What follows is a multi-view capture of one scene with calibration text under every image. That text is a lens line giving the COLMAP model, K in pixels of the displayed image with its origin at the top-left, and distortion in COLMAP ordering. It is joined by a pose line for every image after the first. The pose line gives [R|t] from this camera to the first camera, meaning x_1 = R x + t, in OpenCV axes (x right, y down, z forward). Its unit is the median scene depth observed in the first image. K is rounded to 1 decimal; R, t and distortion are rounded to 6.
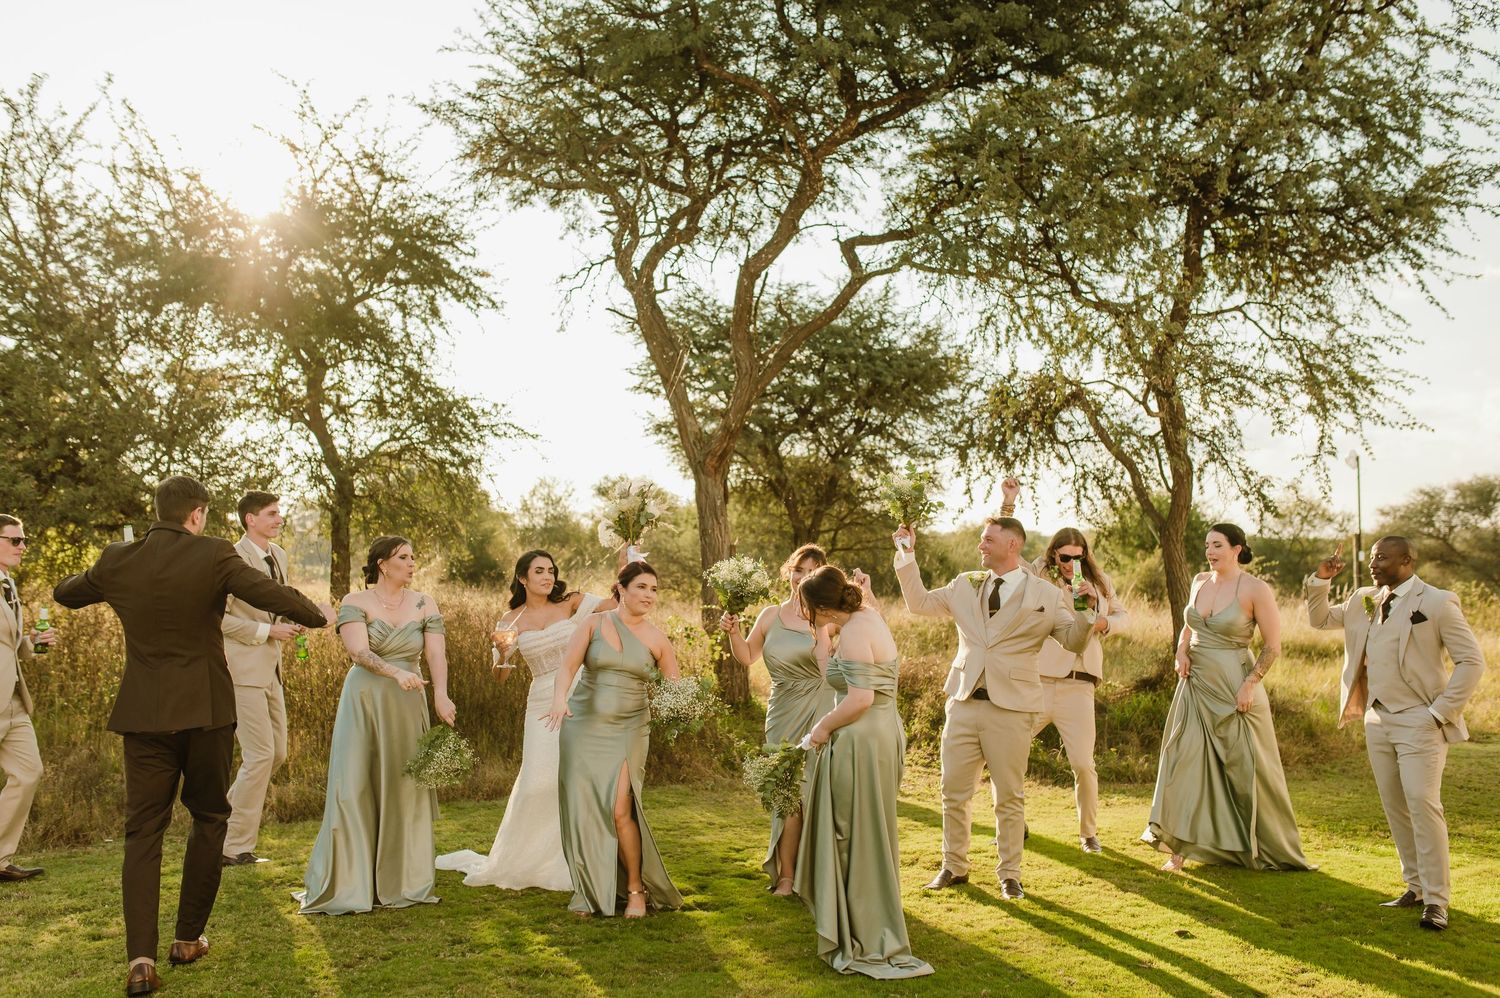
lens RADIAL K [[1453.8, 0, 750.0], [0, 1453.8, 499.0], [0, 0, 1]] dist [-0.005802, 0.124208]
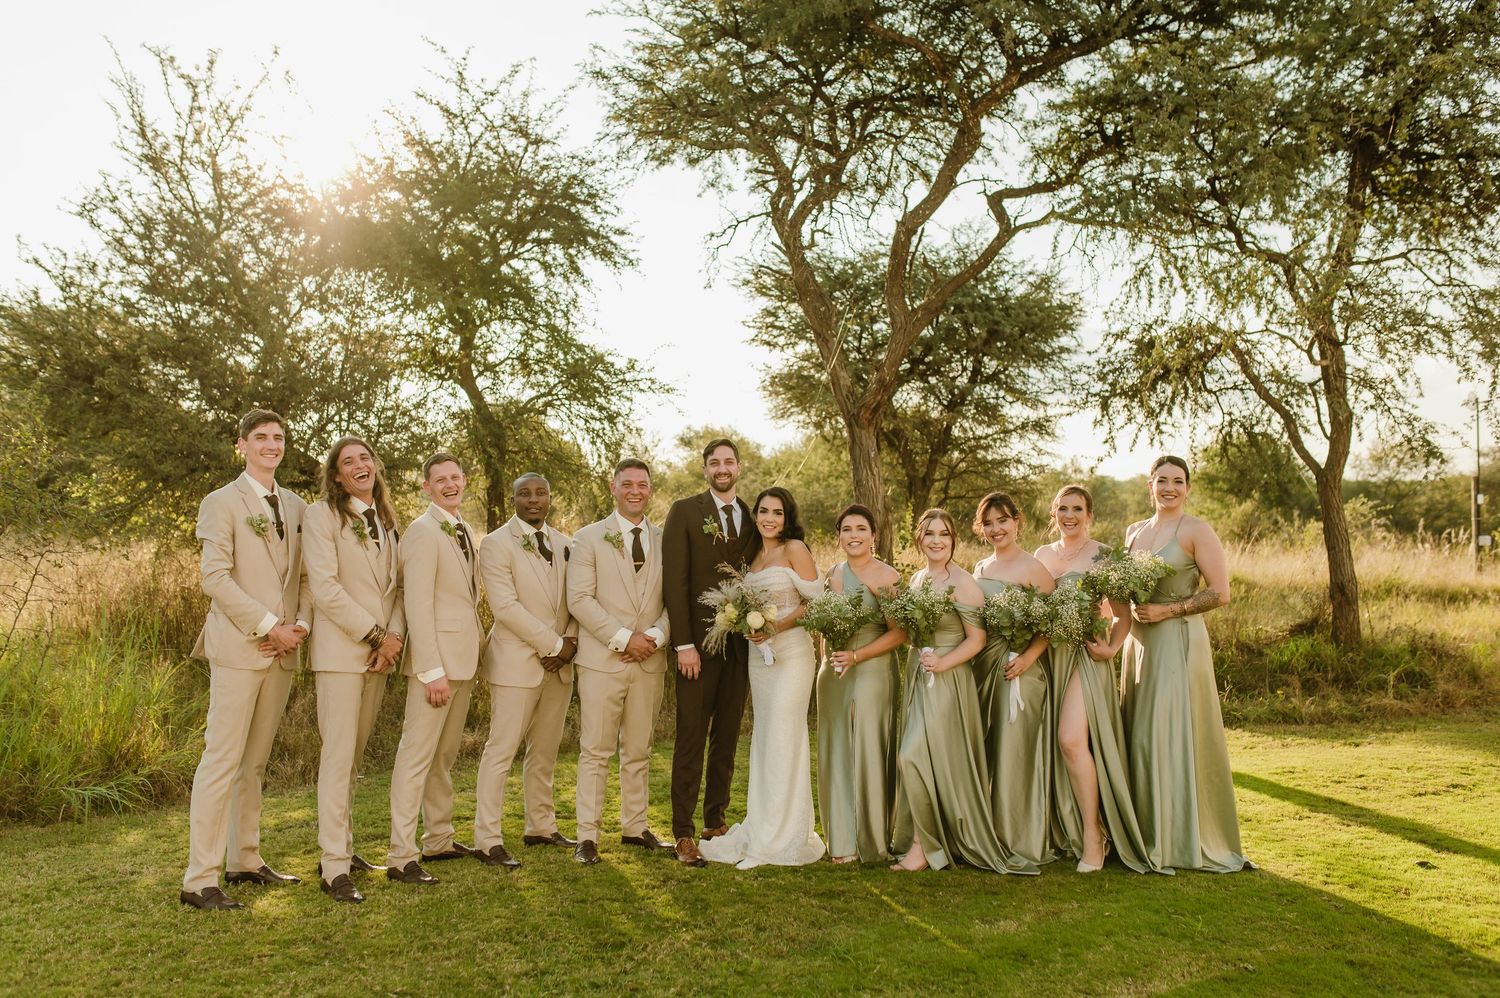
lens RADIAL K [[1453.8, 0, 750.0], [0, 1453.8, 499.0], [0, 0, 1]] dist [-0.005802, 0.124208]
pose [[0.998827, -0.009546, -0.047468, -0.053284], [0.011229, 0.999313, 0.035319, -0.002789], [0.047098, -0.035811, 0.998248, -0.025780]]
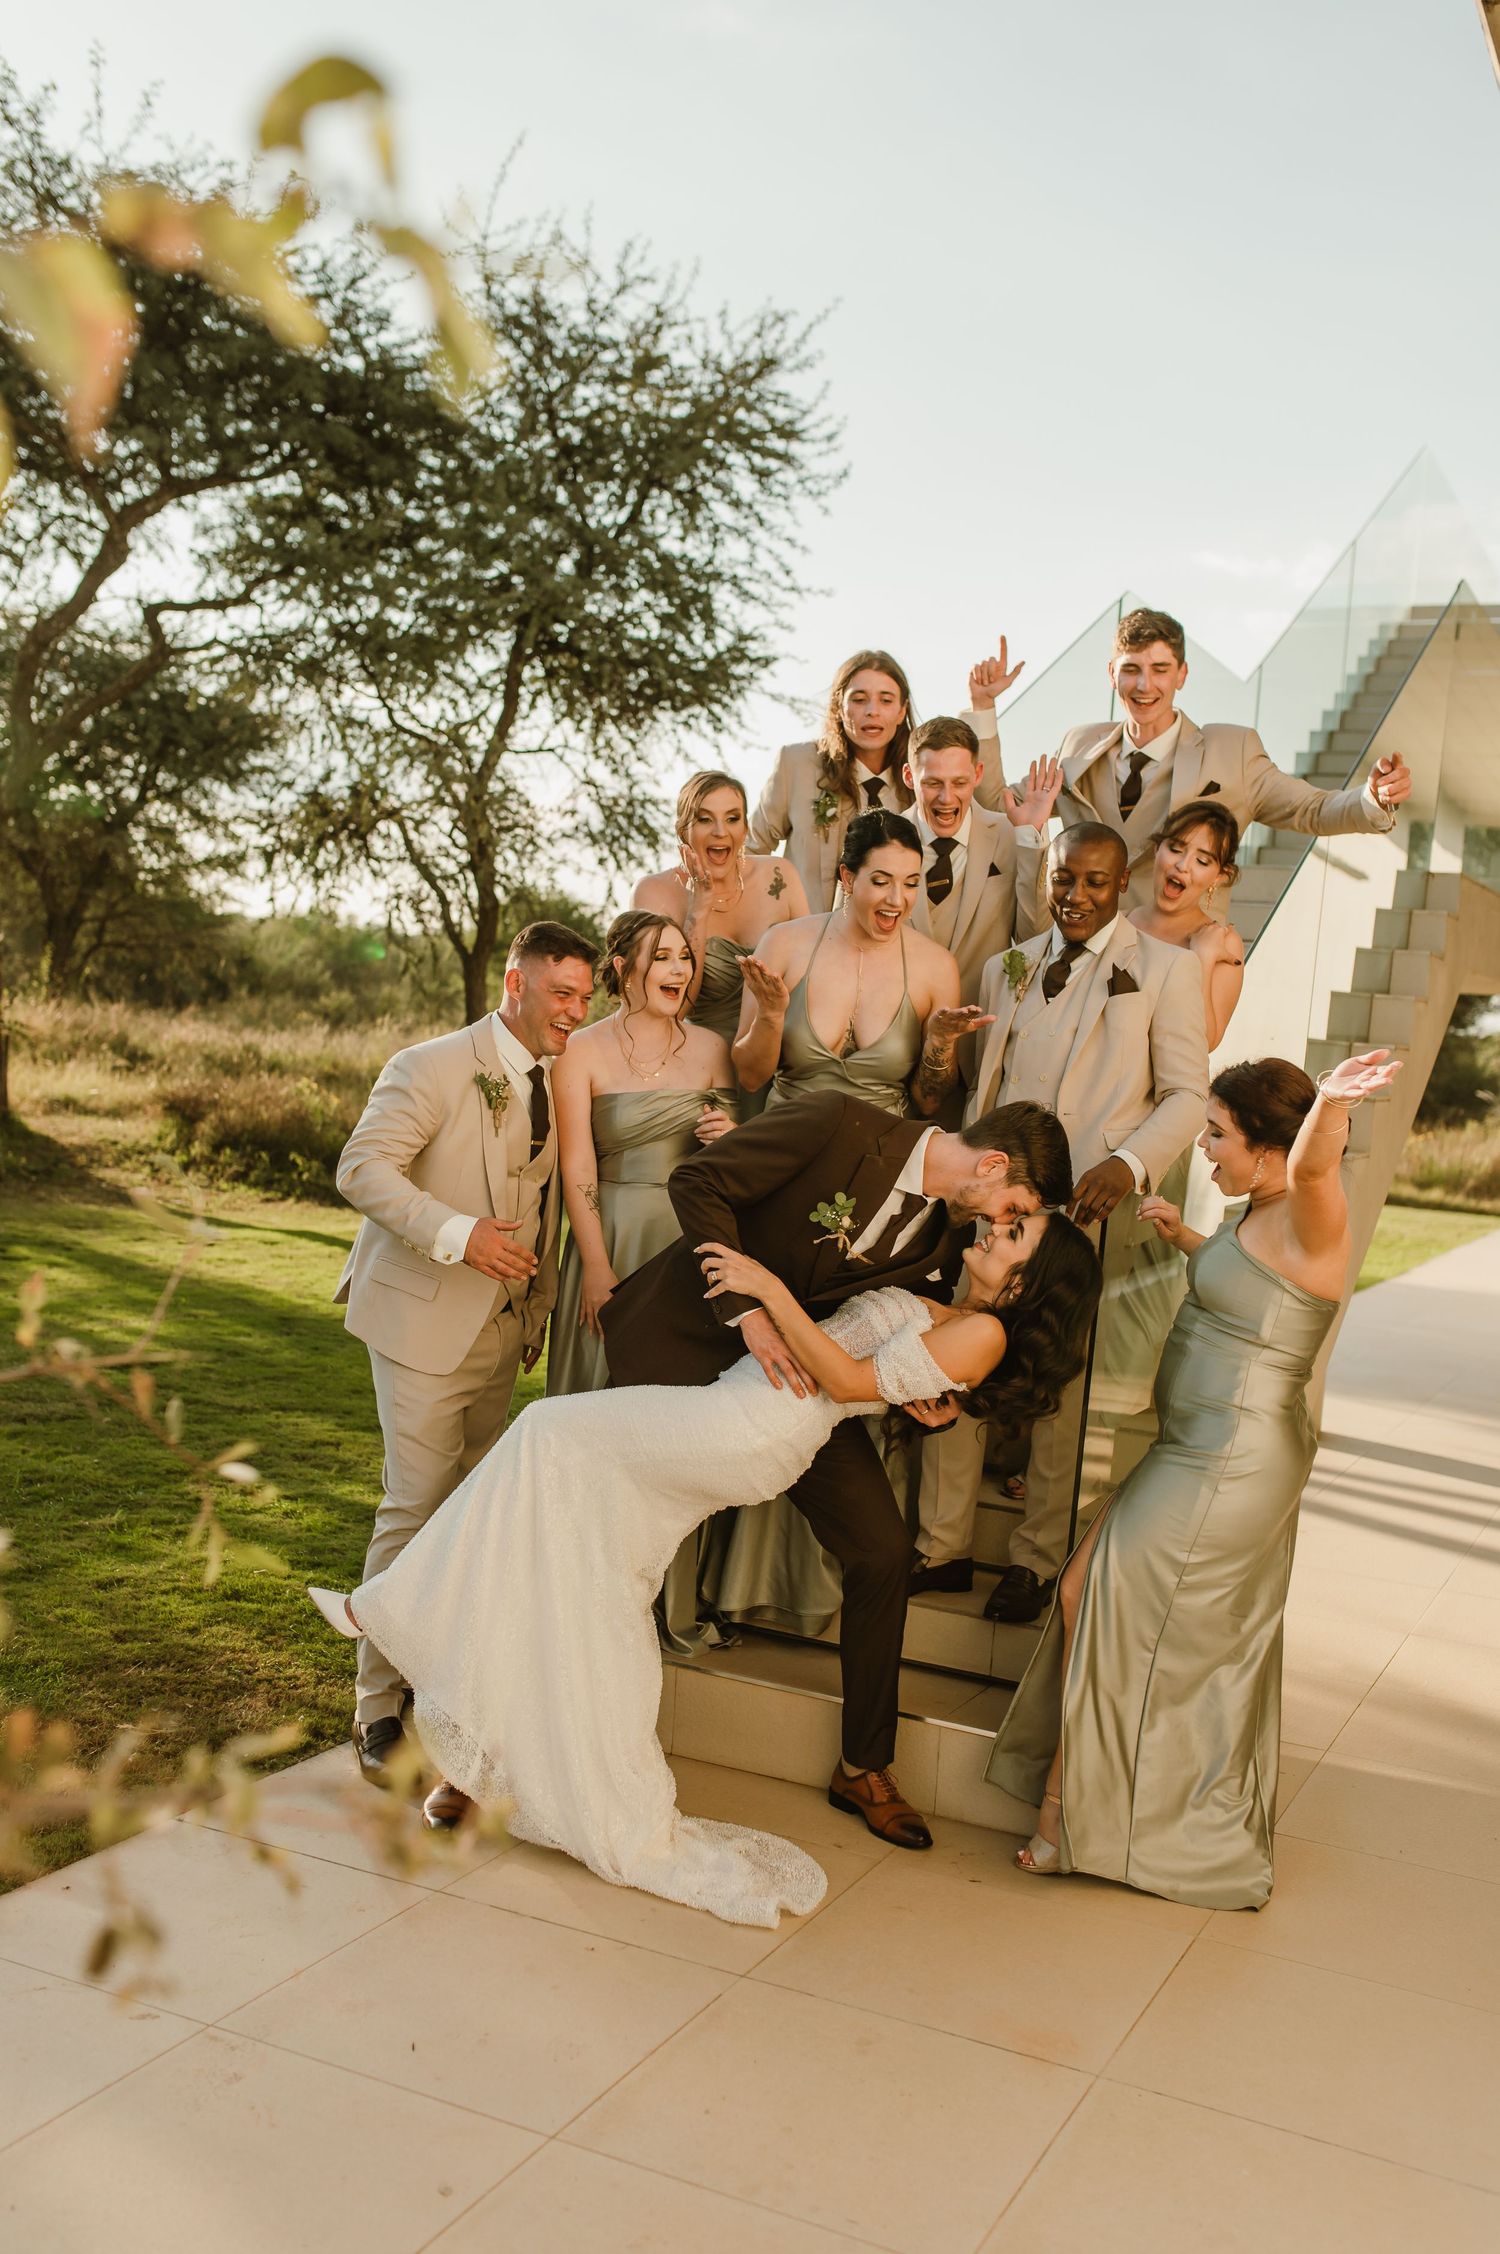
lens RADIAL K [[2178.4, 0, 750.0], [0, 2178.4, 1127.0], [0, 0, 1]] dist [-0.006367, 0.118623]
pose [[0.933869, 0.050028, 0.354098, -0.043047], [-0.090770, 0.990900, 0.099392, -0.026851], [-0.345903, -0.124960, 0.929912, -0.368881]]
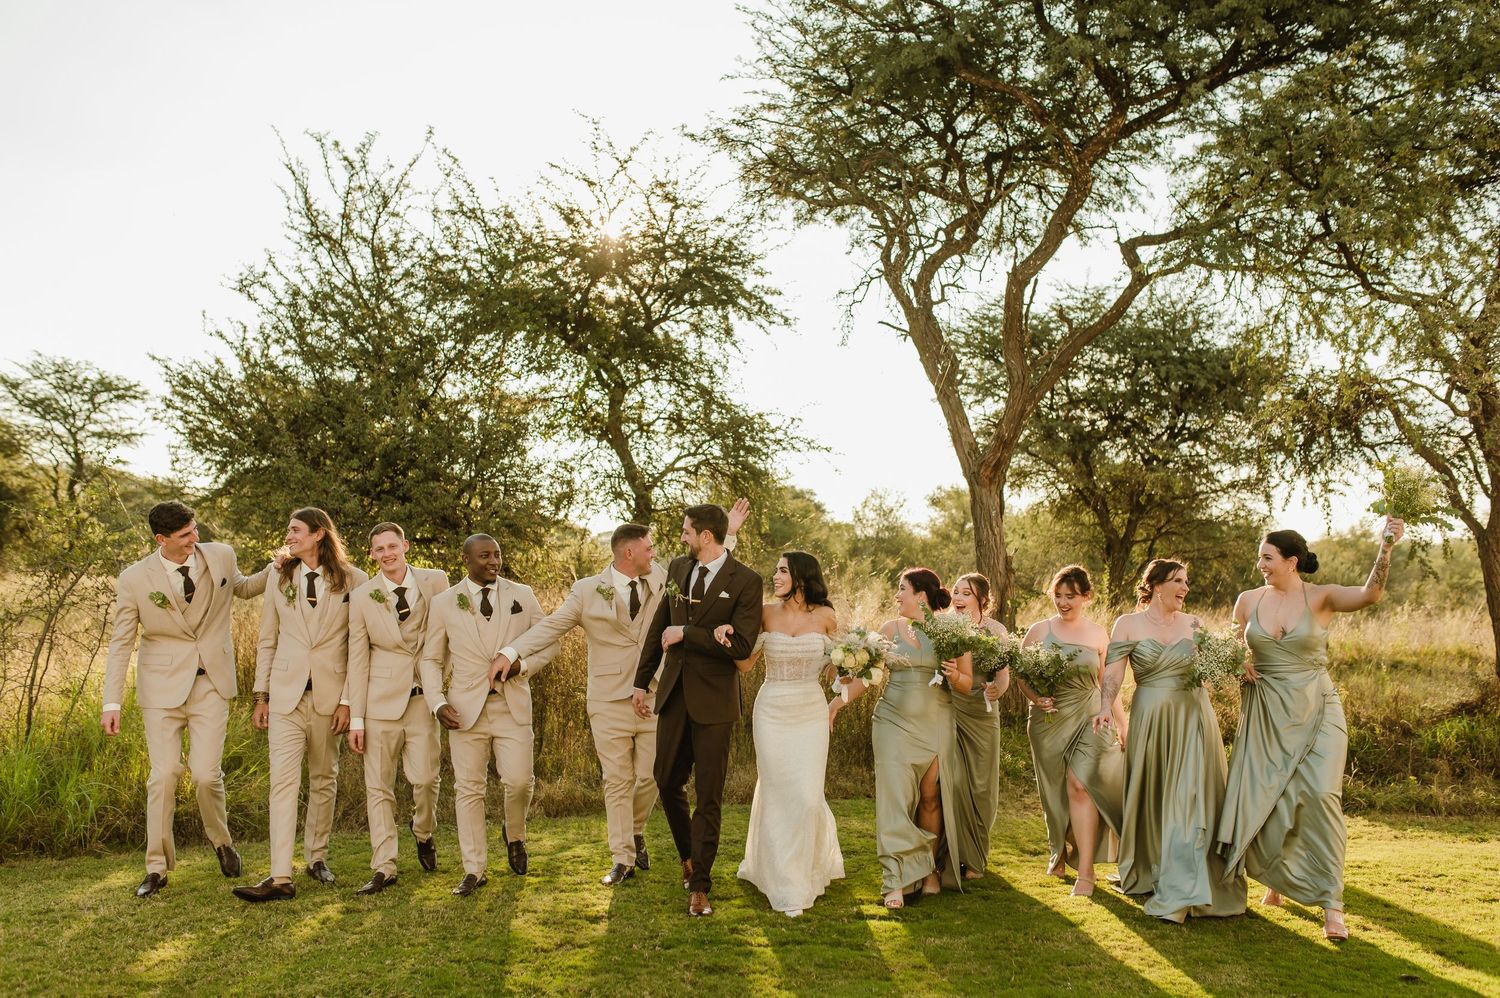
lens RADIAL K [[1453.8, 0, 750.0], [0, 1453.8, 499.0], [0, 0, 1]] dist [-0.005802, 0.124208]
pose [[0.972172, -0.011401, -0.233992, 0.043842], [0.009715, 0.999918, -0.008358, -0.000473], [0.234068, 0.005852, 0.972203, -0.000590]]
